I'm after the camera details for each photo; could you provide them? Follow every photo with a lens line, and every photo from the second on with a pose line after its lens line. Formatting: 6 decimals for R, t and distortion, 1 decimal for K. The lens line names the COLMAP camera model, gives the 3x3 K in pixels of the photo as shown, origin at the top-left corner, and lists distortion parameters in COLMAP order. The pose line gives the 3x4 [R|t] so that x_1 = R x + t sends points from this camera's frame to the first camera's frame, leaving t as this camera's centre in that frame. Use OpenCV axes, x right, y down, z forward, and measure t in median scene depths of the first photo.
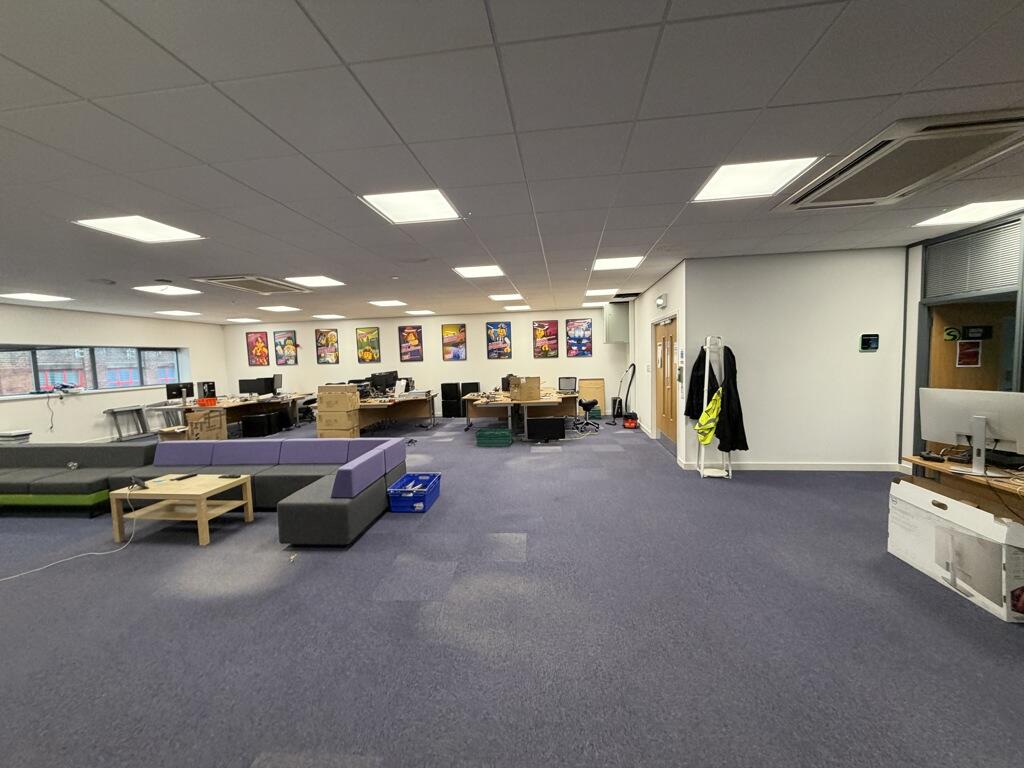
lens RADIAL K [[408.0, 0, 510.0], [0, 408.0, 385.6], [0, 0, 1]] dist [0.000550, -0.000022]
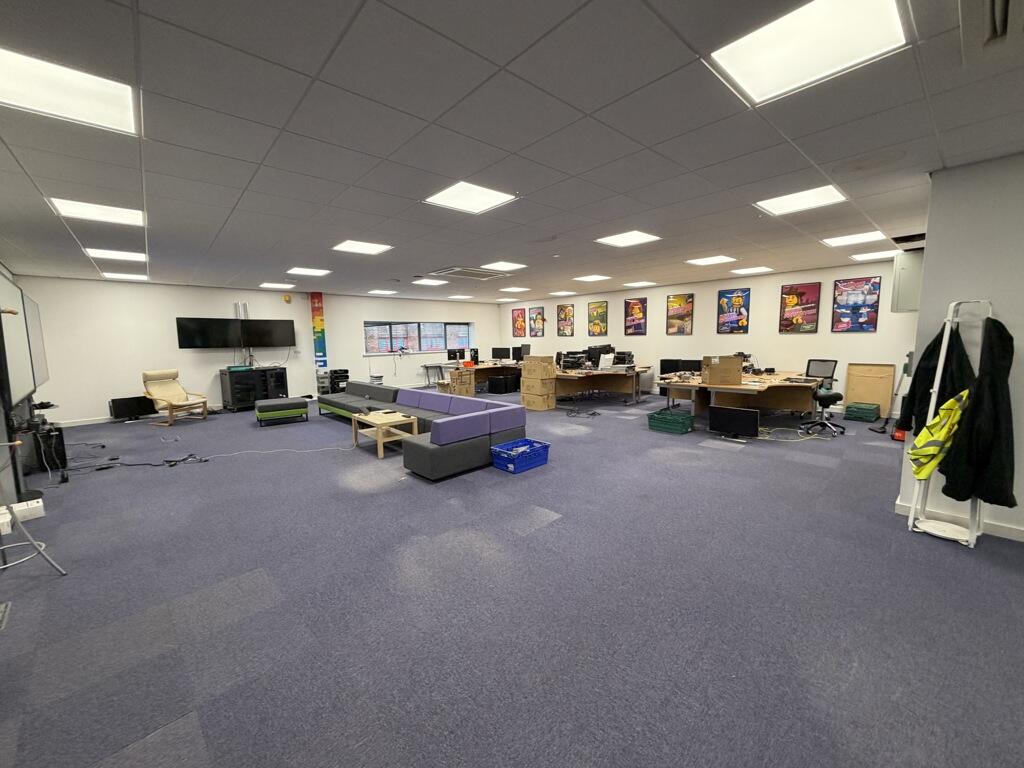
lens RADIAL K [[408.0, 0, 510.0], [0, 408.0, 385.6], [0, 0, 1]] dist [0.000550, -0.000022]
pose [[0.755202, 0.094622, -0.648627, 0.214347], [-0.050174, 0.994968, 0.086727, -0.010450], [0.653569, -0.032952, 0.756149, 0.072889]]
